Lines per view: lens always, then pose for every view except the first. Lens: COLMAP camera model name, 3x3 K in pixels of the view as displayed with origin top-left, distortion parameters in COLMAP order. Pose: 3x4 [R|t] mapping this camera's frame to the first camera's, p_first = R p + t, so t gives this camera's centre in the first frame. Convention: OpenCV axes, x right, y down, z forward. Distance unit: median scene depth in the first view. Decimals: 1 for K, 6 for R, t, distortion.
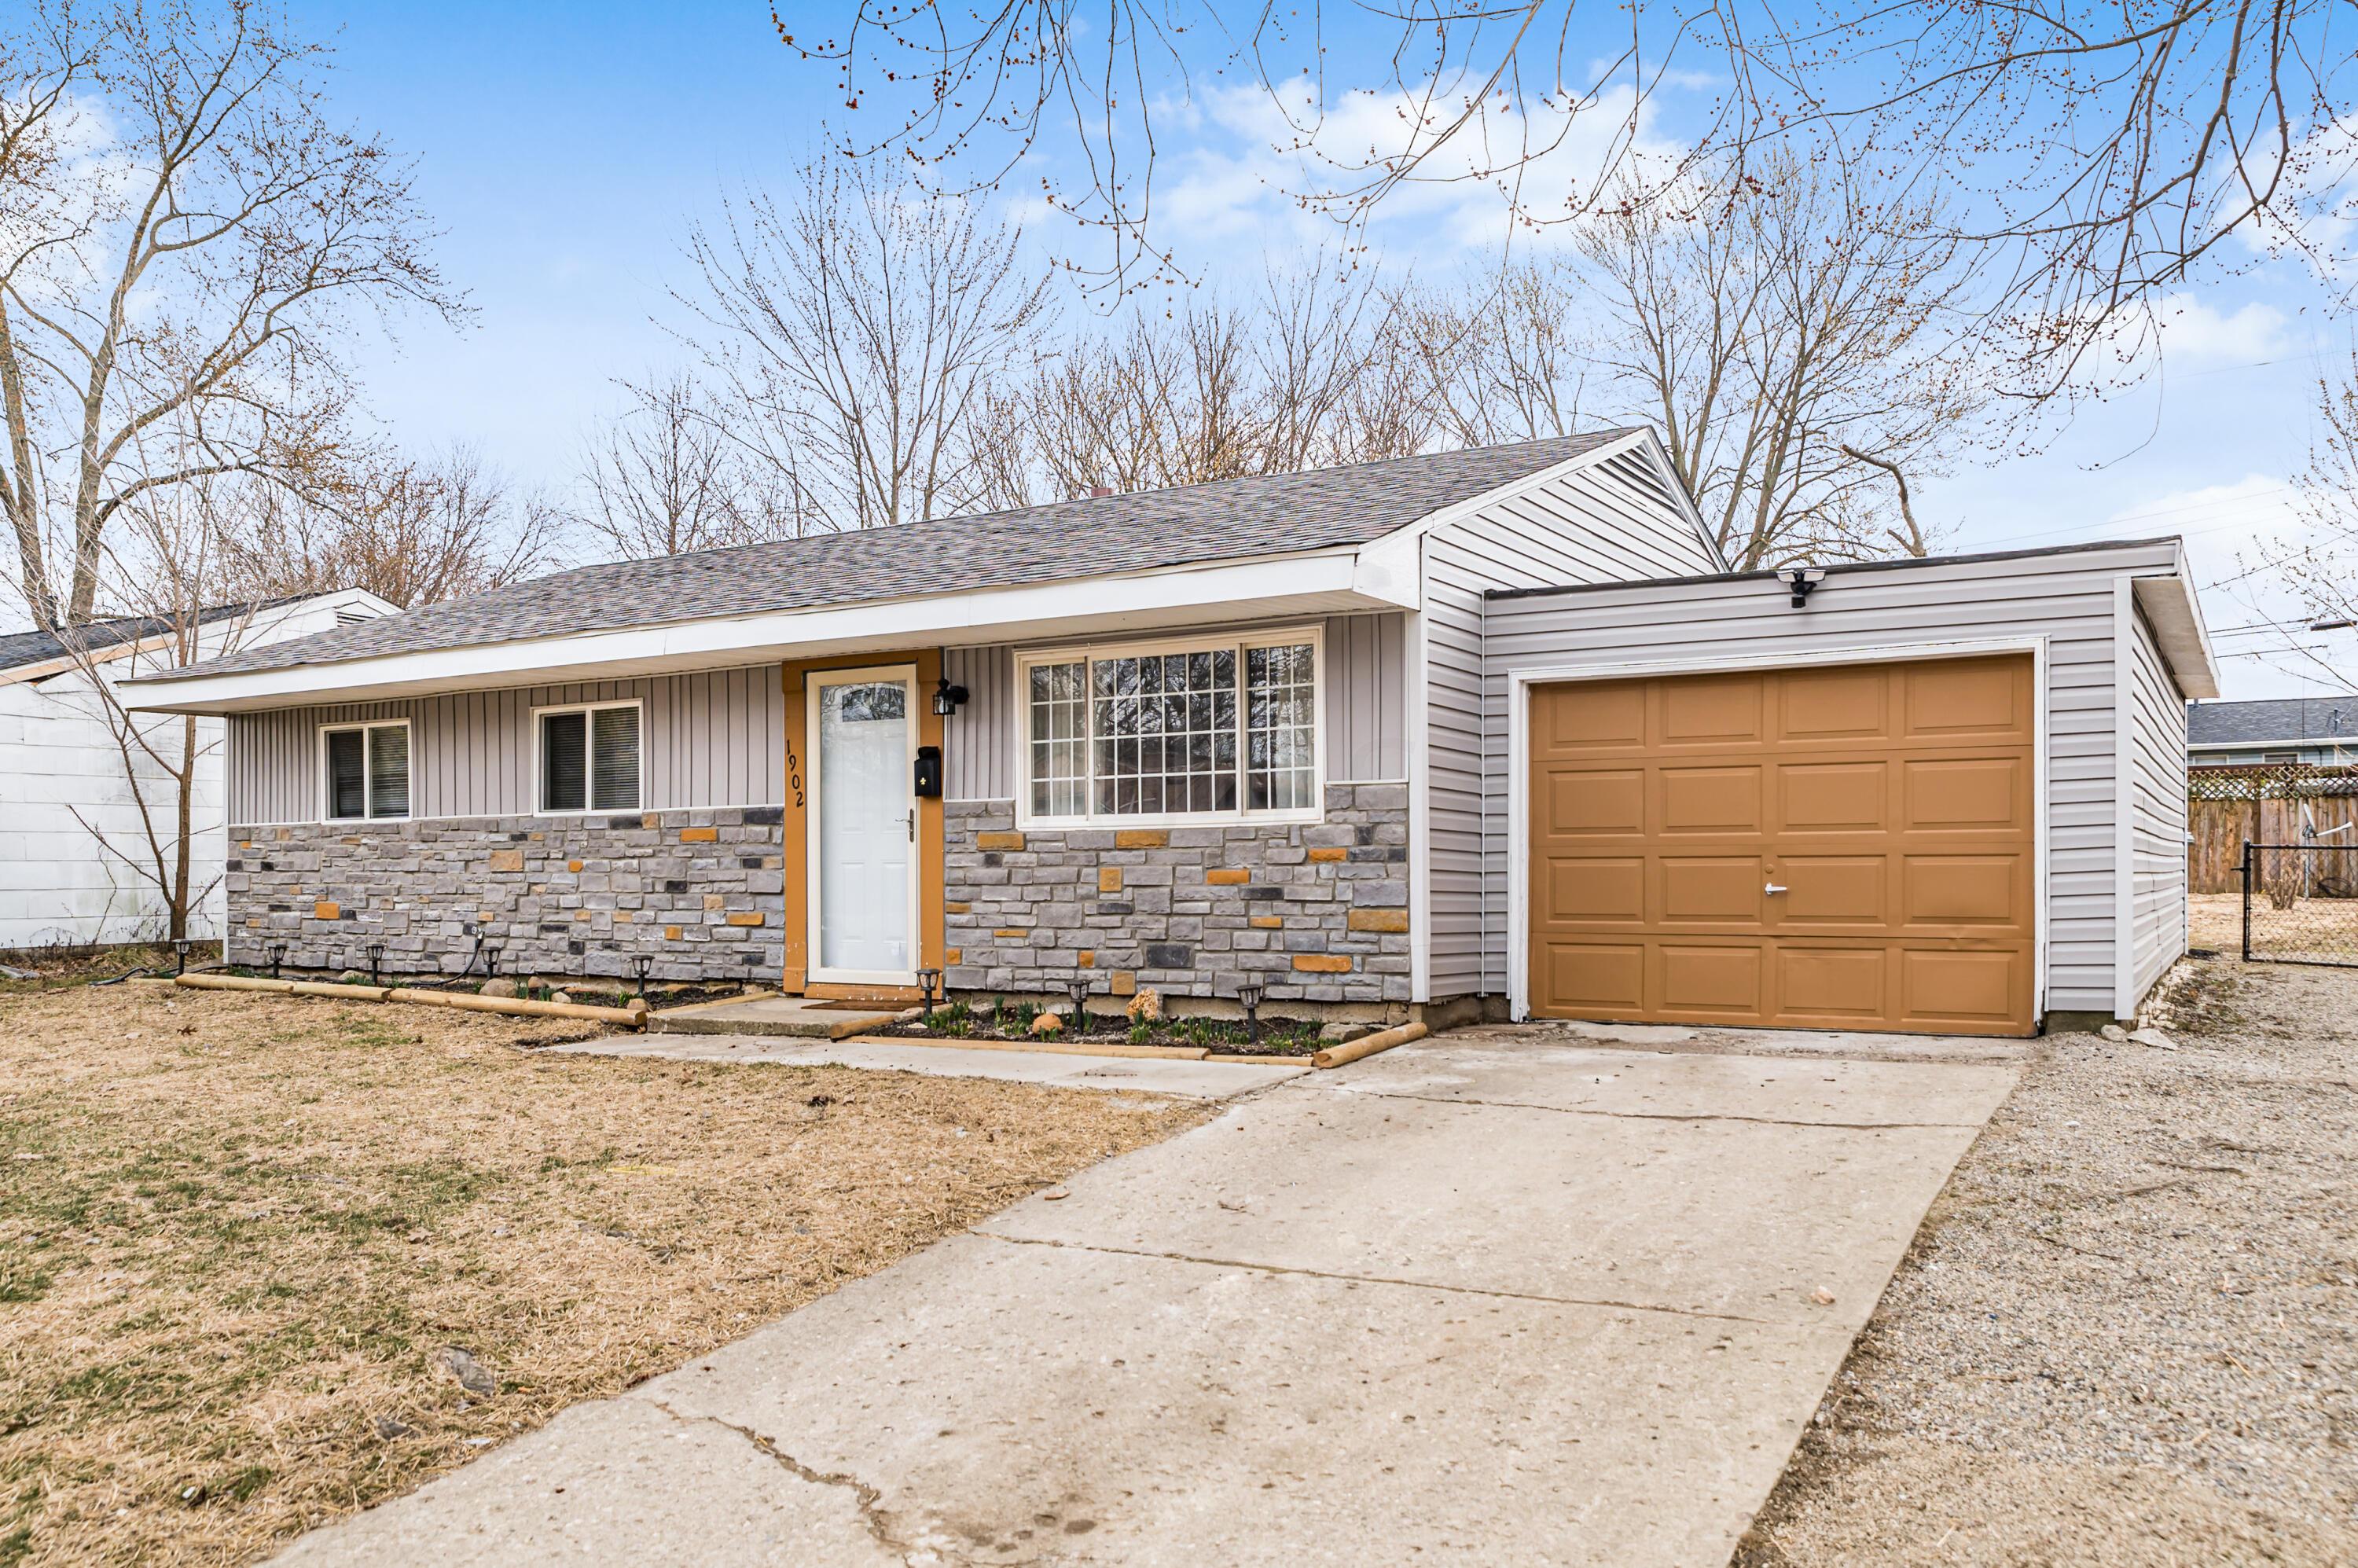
lens RADIAL K [[1839.4, 0, 1178.6], [0, 1839.4, 854.7], [0, 0, 1]] dist [-0.115882, 0.000822]
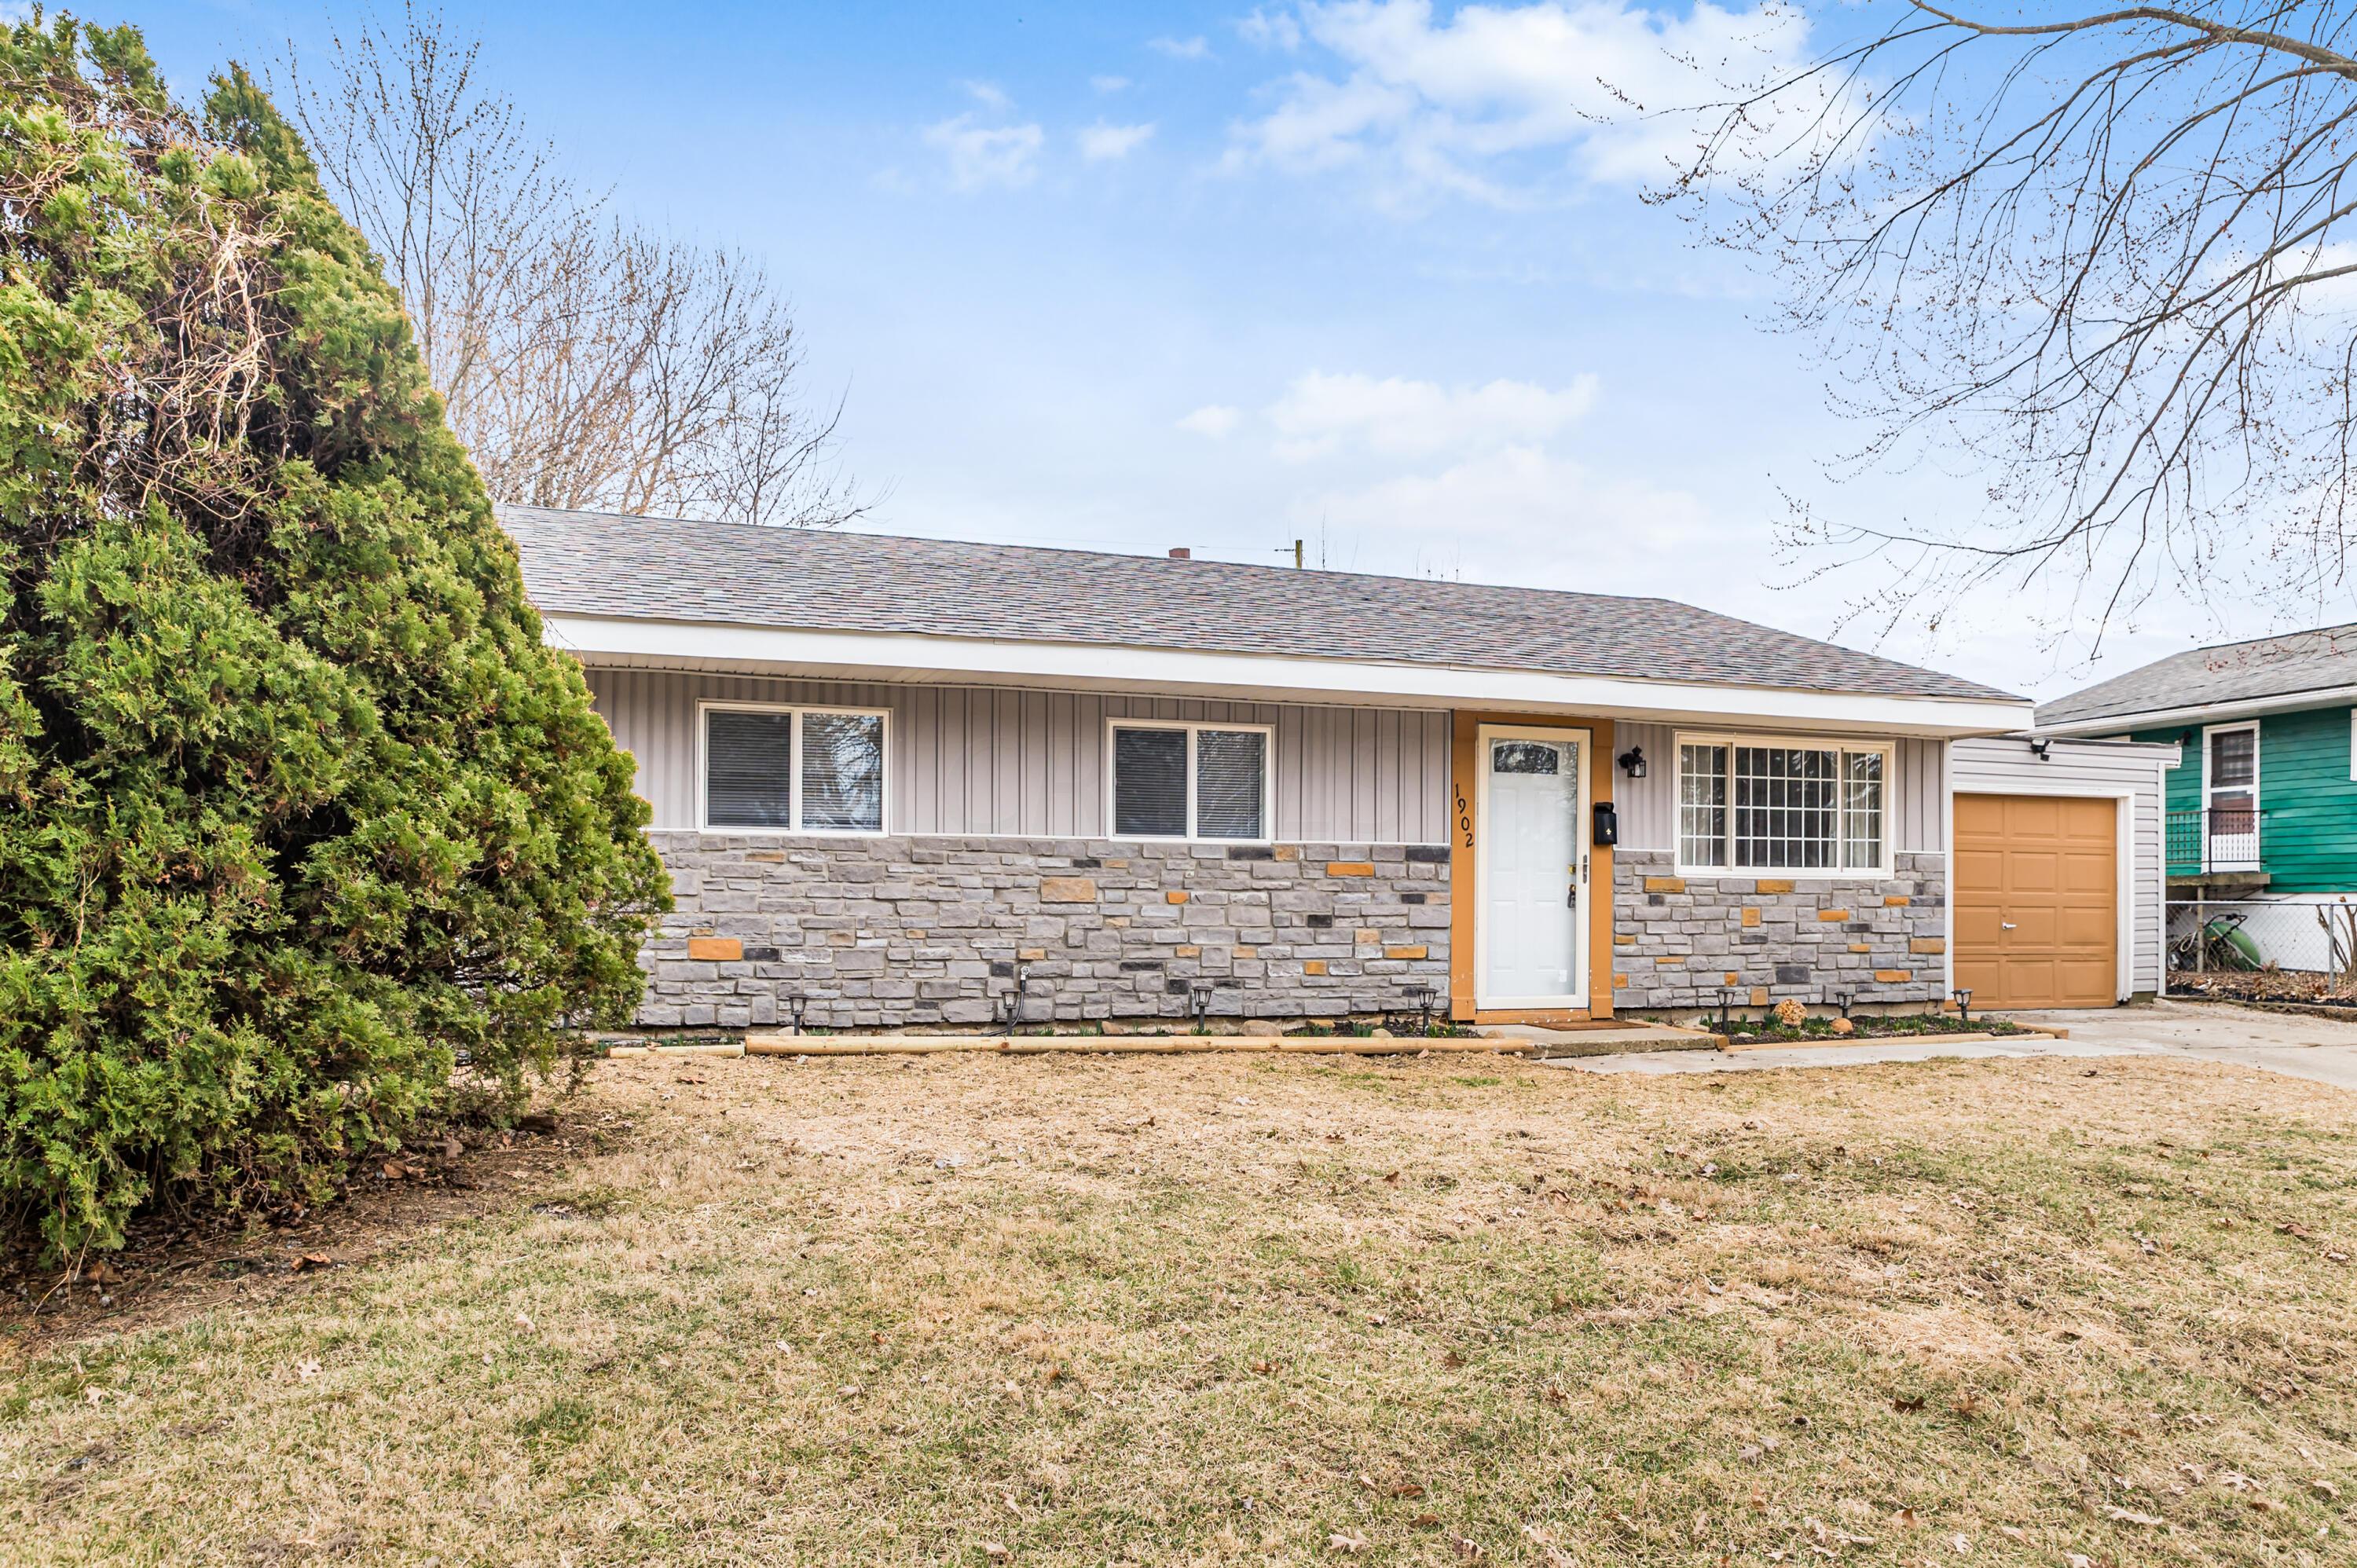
lens RADIAL K [[1620.1, 0, 1178.7], [0, 1620.1, 861.0], [0, 0, 1]] dist [-0.102890, 0.000730]
pose [[0.660217, 0.037618, 0.750132, -1.077264], [-0.015735, 0.999218, -0.036261, 0.019893], [-0.750910, 0.012137, 0.660293, 0.522507]]
